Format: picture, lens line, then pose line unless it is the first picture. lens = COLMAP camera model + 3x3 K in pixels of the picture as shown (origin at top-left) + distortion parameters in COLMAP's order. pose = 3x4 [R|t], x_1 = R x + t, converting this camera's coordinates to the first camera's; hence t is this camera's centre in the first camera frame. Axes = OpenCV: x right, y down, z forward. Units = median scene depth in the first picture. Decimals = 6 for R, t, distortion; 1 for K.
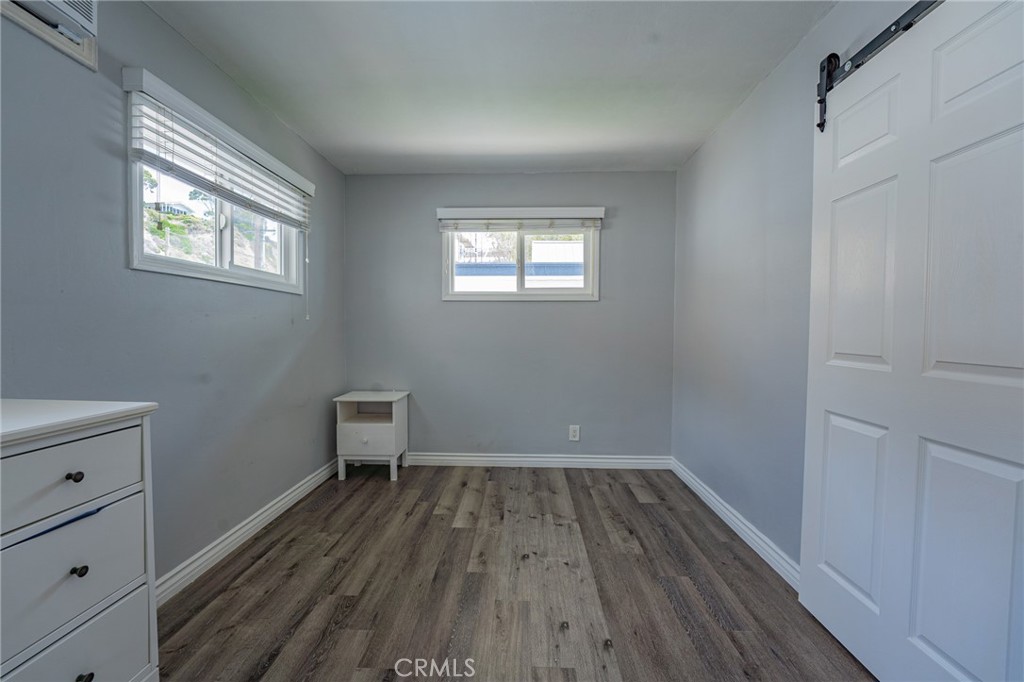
lens RADIAL K [[439.6, 0, 509.1], [0, 439.6, 339.9], [0, 0, 1]] dist [-0.005045, 0.001100]
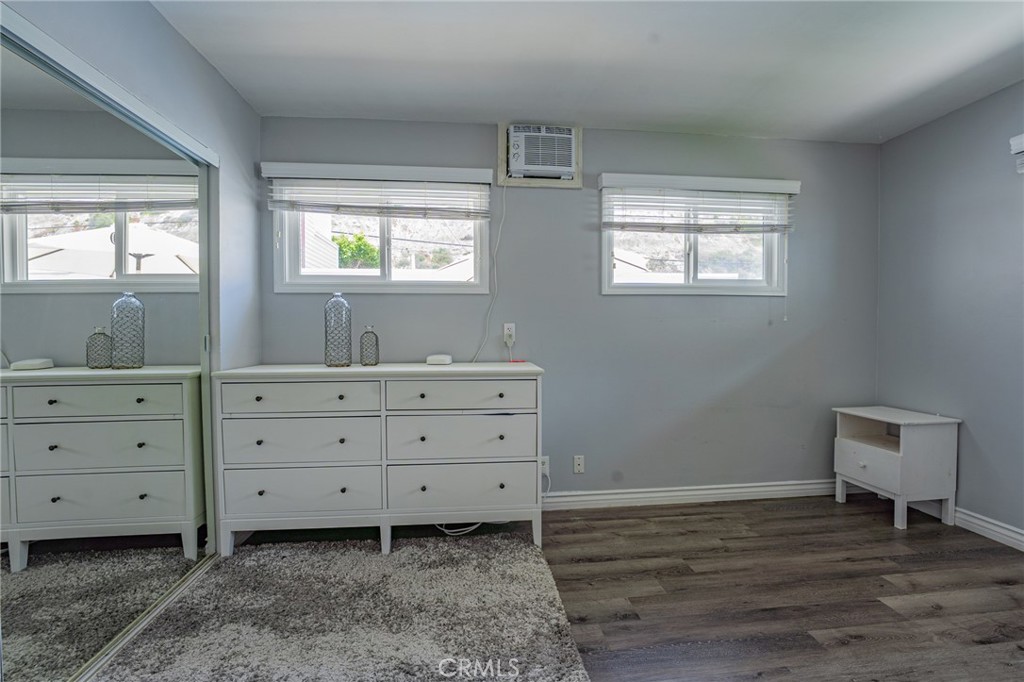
lens RADIAL K [[439.6, 0, 509.5], [0, 439.6, 338.6], [0, 0, 1]] dist [-0.005045, 0.001100]
pose [[0.149778, 0.011547, -0.988652, 0.533397], [-0.022412, 0.999715, 0.008280, -0.000954], [0.988466, 0.020918, 0.149994, 0.290927]]
